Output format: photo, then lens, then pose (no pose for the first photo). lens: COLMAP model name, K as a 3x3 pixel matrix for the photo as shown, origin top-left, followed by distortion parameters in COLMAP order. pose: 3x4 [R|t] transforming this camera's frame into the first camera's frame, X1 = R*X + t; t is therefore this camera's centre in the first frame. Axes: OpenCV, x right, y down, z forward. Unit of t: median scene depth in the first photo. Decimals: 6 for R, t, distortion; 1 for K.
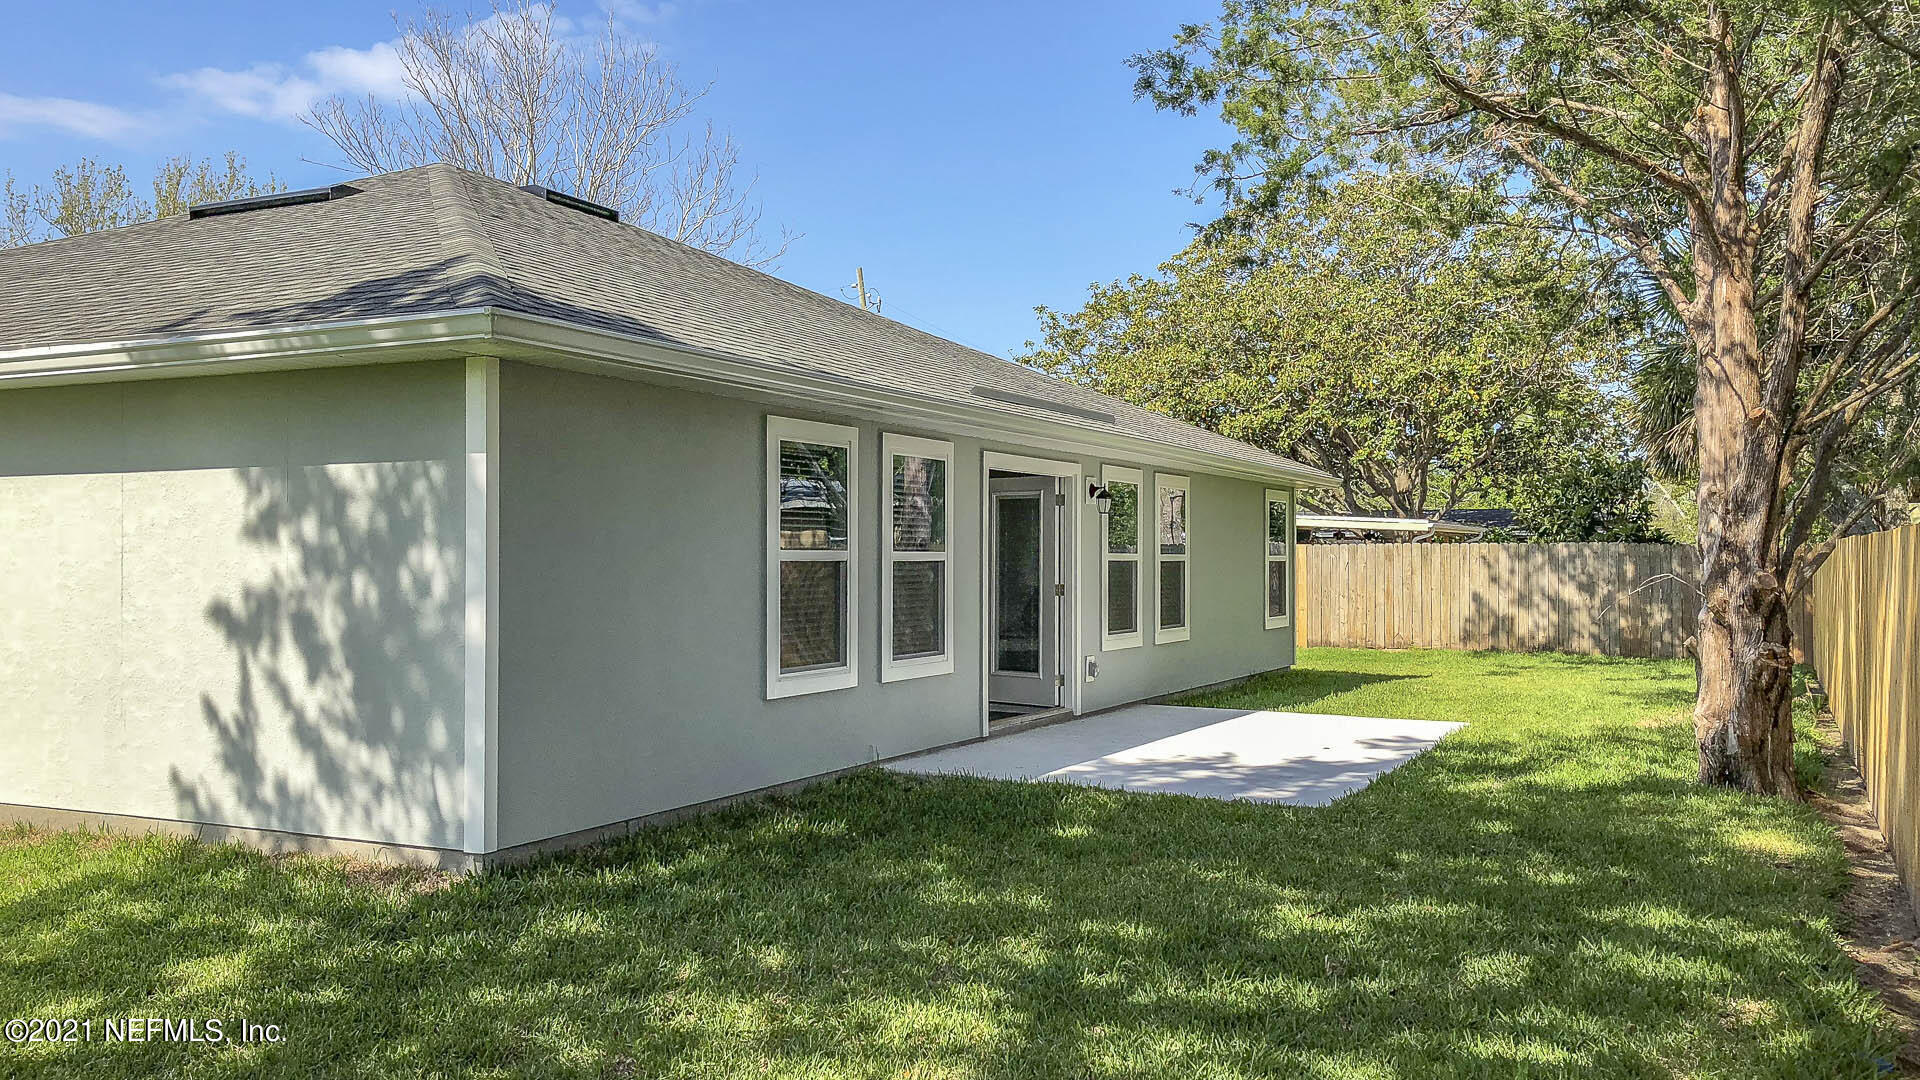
lens RADIAL K [[1616.1, 0, 960.0], [0, 1616.1, 540.0], [0, 0, 1]] dist [0.005274, 0.004212]
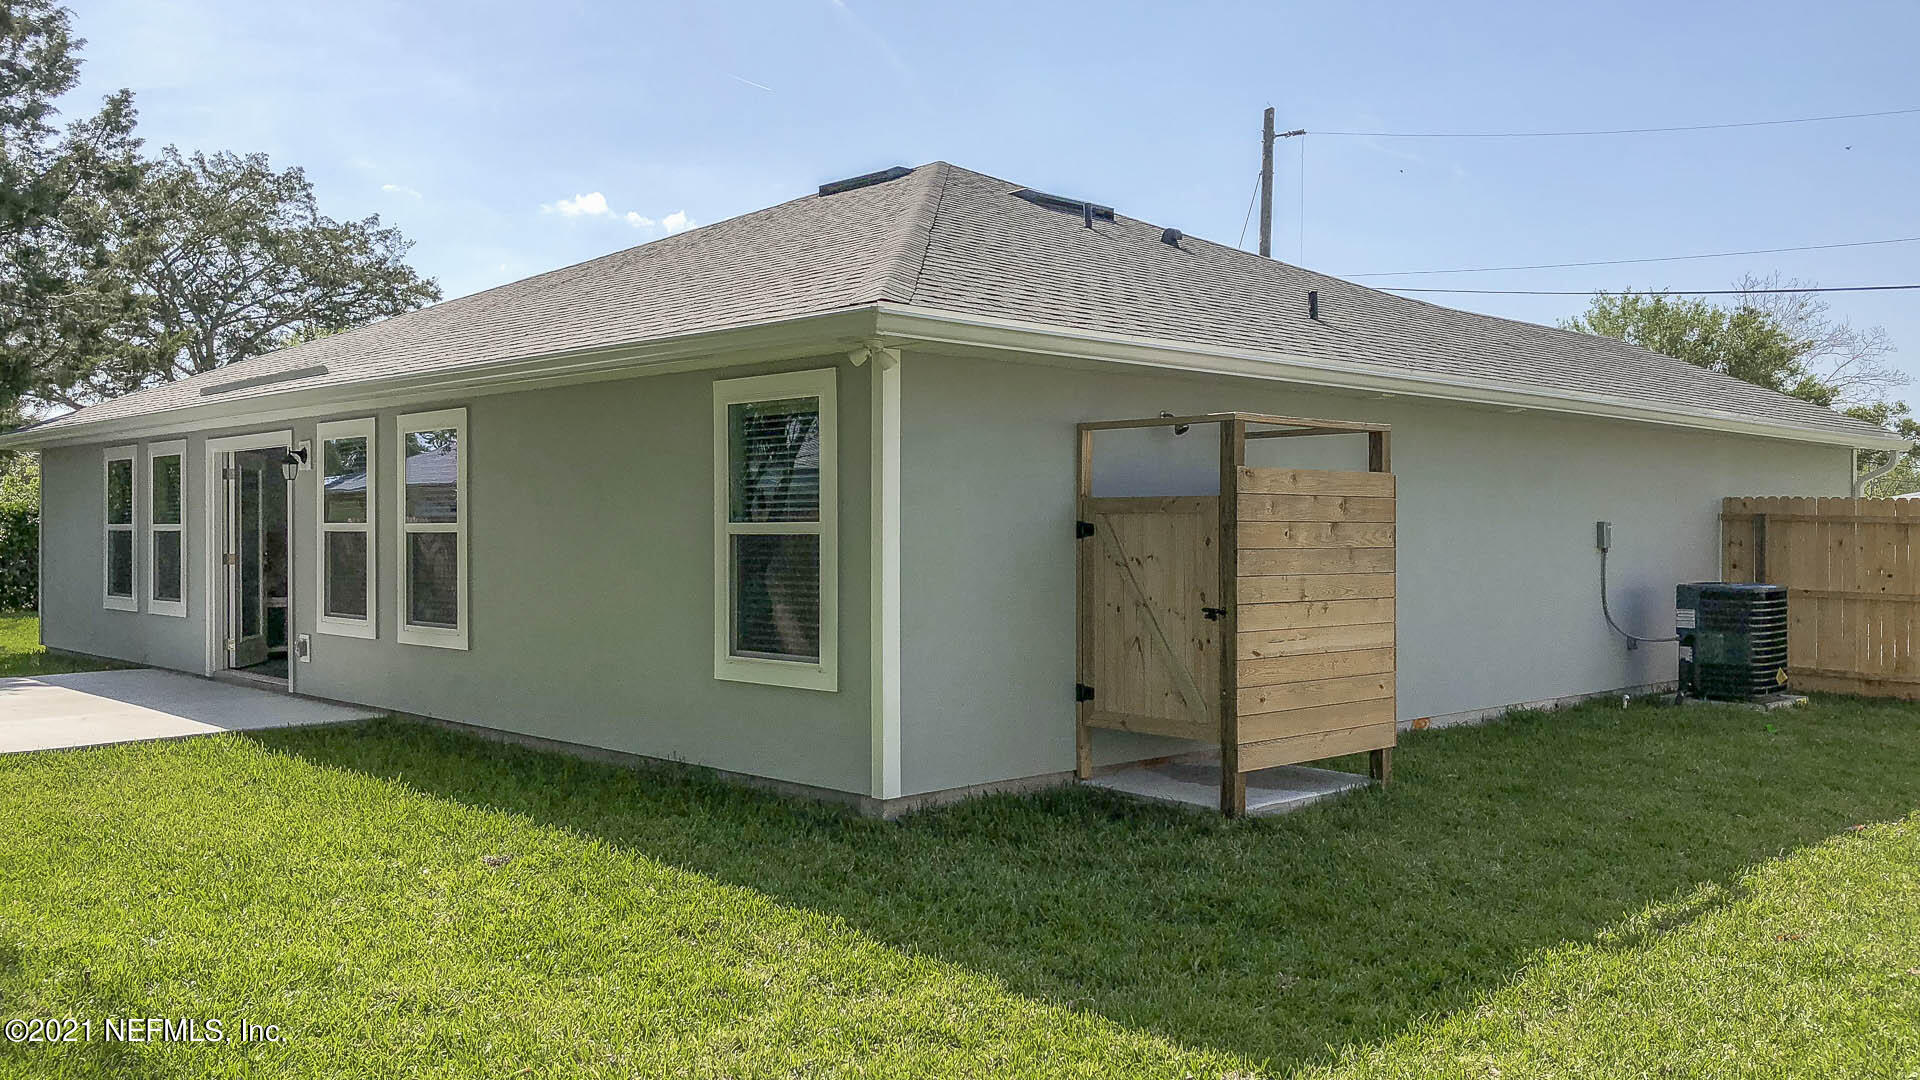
lens RADIAL K [[1616.1, 0, 960.0], [0, 1616.1, 540.0], [0, 0, 1]] dist [0.005274, 0.004212]
pose [[-0.331415, 0.001852, -0.943483, 0.736368], [0.006134, 0.999981, -0.000192, 0.018061], [0.943465, -0.005851, -0.331420, 1.473784]]
